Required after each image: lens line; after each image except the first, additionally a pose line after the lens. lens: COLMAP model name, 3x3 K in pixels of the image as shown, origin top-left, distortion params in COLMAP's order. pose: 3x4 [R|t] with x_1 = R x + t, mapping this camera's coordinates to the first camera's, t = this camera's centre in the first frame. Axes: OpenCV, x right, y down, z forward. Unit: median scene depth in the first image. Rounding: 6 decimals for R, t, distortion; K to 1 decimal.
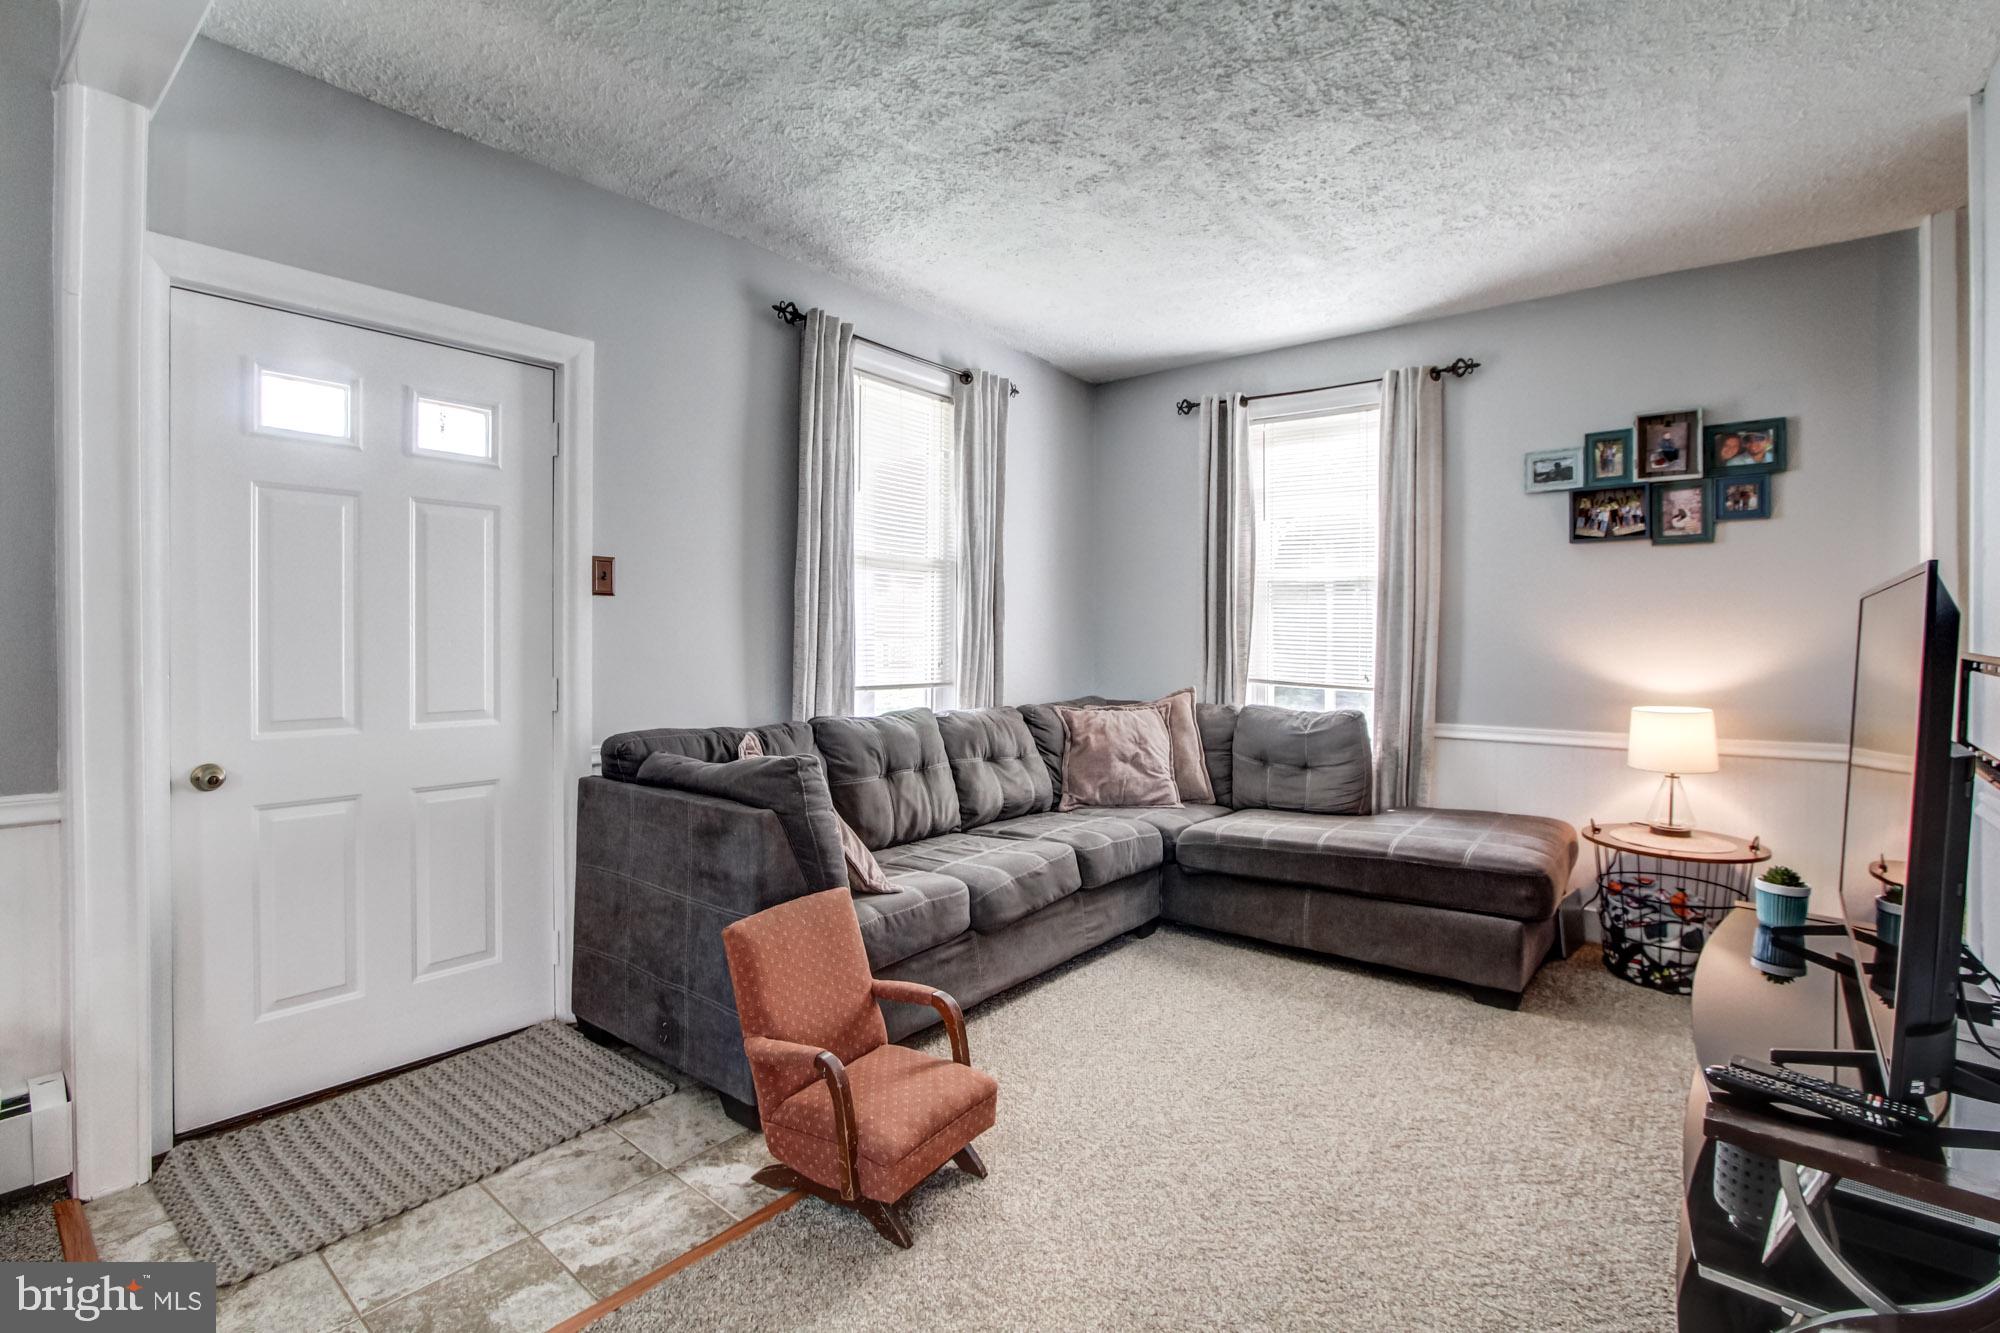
lens RADIAL K [[931.8, 0, 1005.8], [0, 931.8, 642.3], [0, 0, 1]] dist [-0.021764, 0.003570]
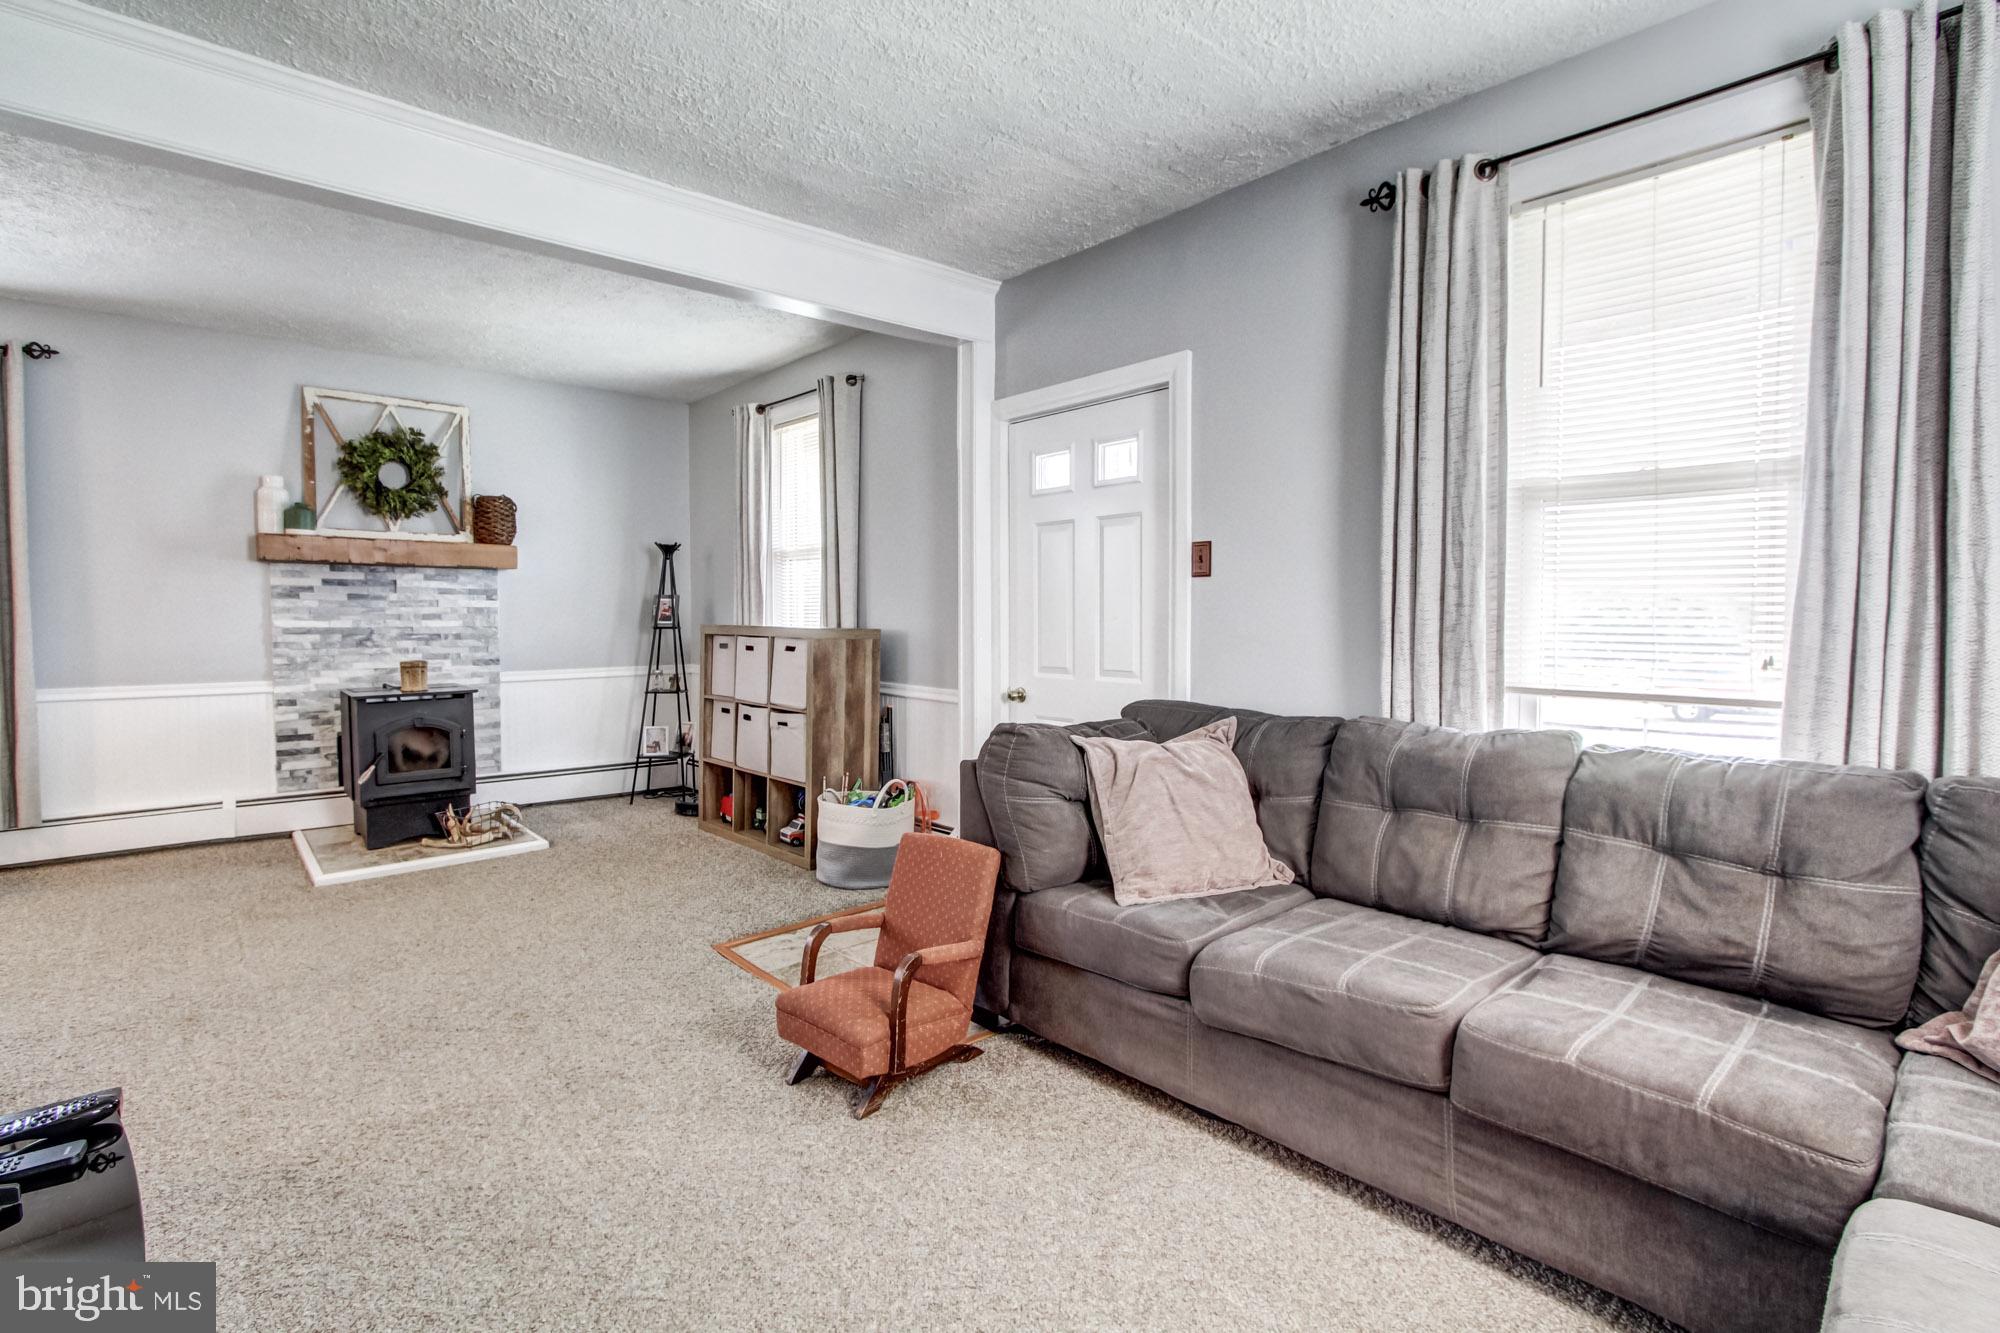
lens RADIAL K [[931.8, 0, 994.6], [0, 931.8, 650.3], [0, 0, 1]] dist [-0.021764, 0.003570]
pose [[-0.162066, 0.025047, -0.986462, 0.610137], [-0.007324, 0.999620, 0.026584, 0.008219], [0.986753, 0.011533, -0.161820, 0.821378]]
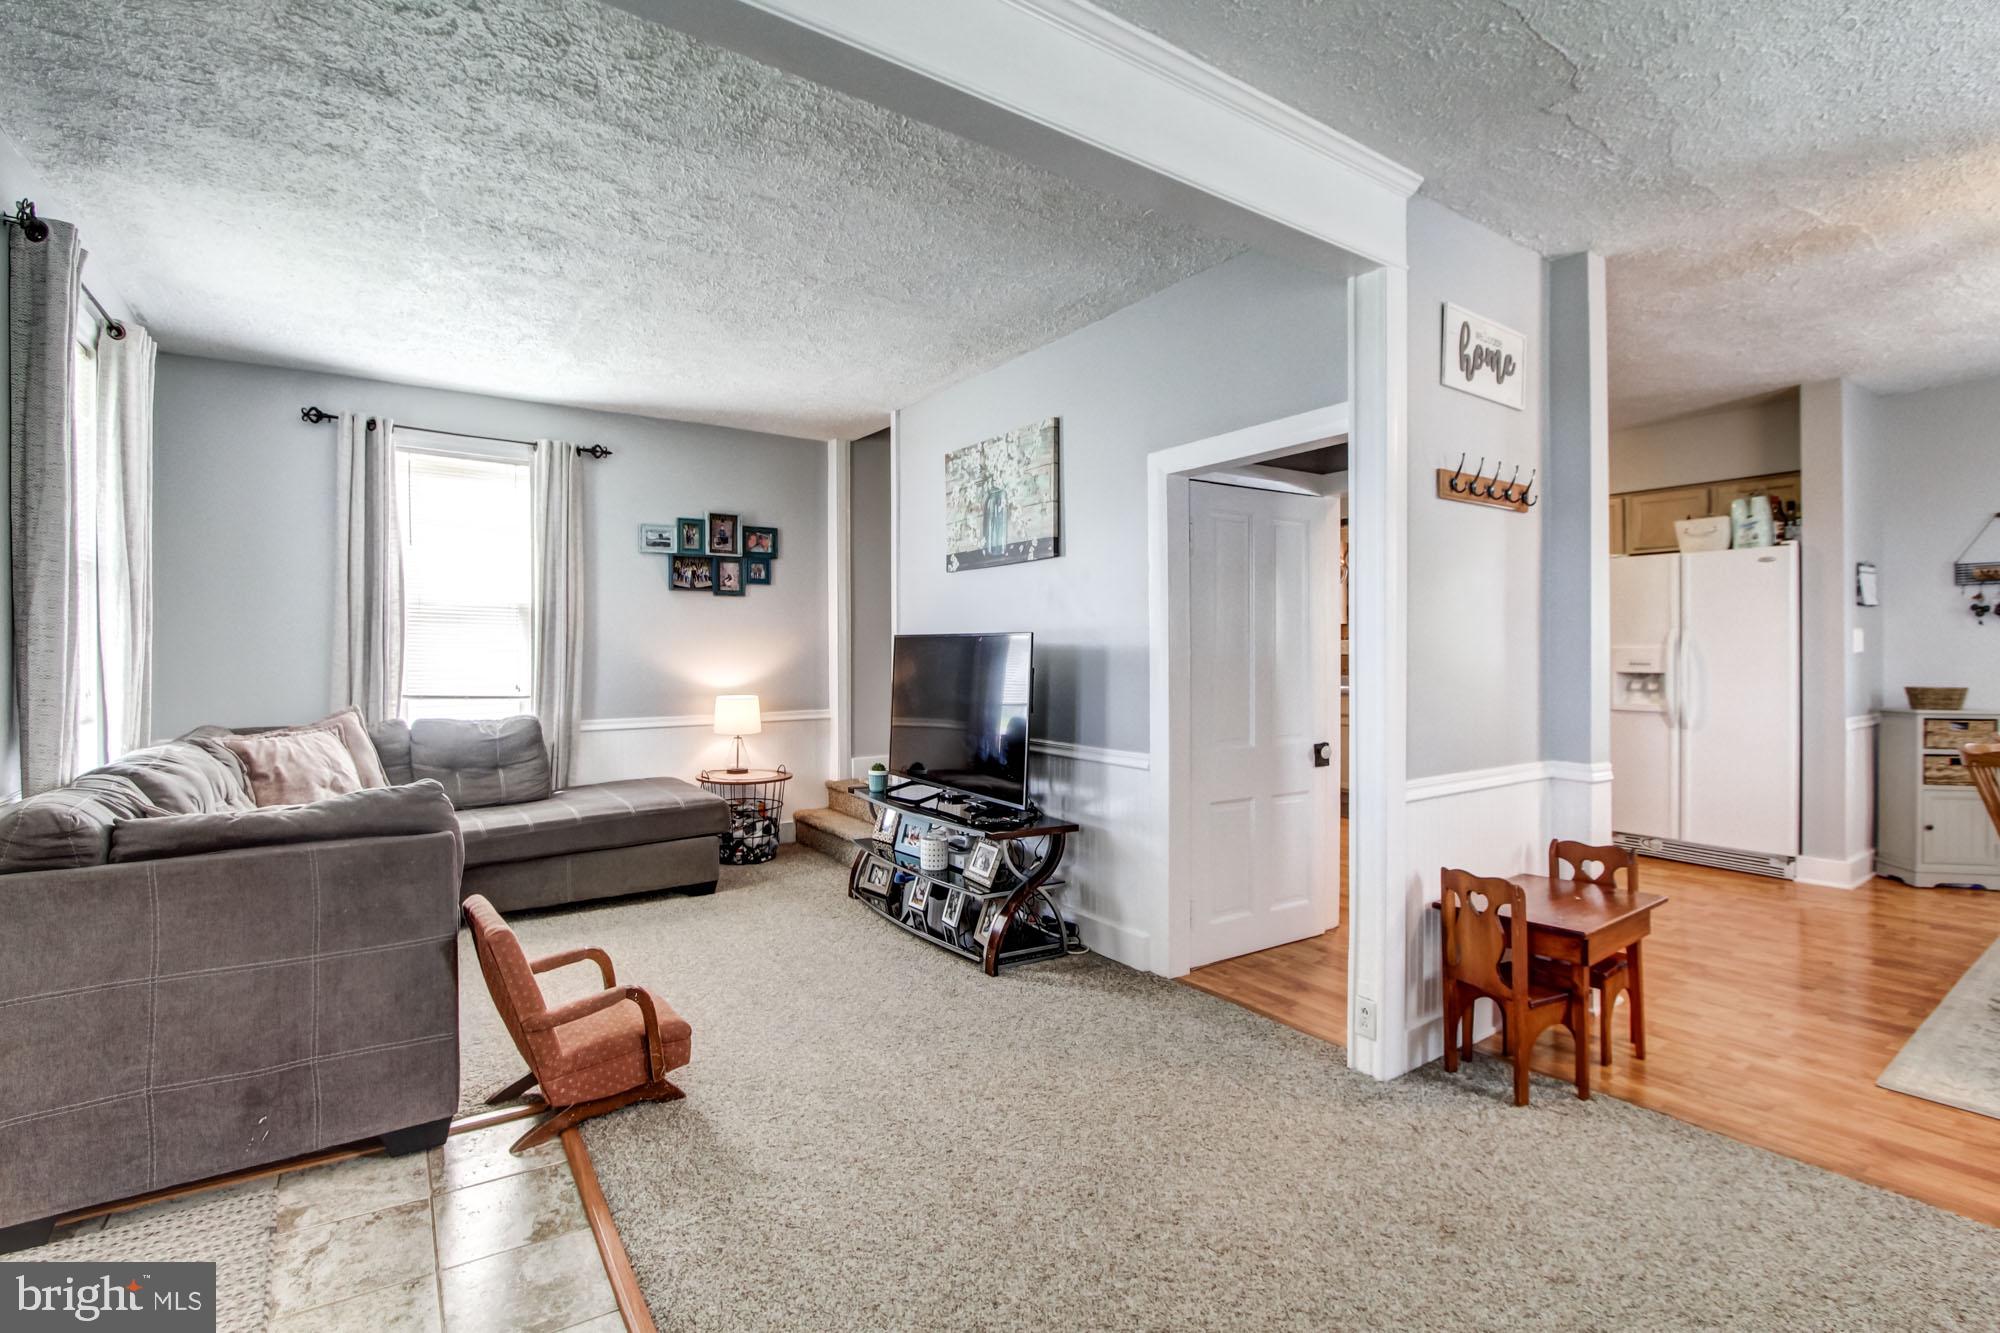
lens RADIAL K [[931.8, 0, 1012.1], [0, 931.8, 659.7], [0, 0, 1]] dist [-0.021764, 0.003570]
pose [[0.271773, -0.016521, 0.962219, -0.728074], [0.007186, 0.999860, 0.015138, -0.015433], [-0.962334, 0.002800, 0.271854, 0.074630]]
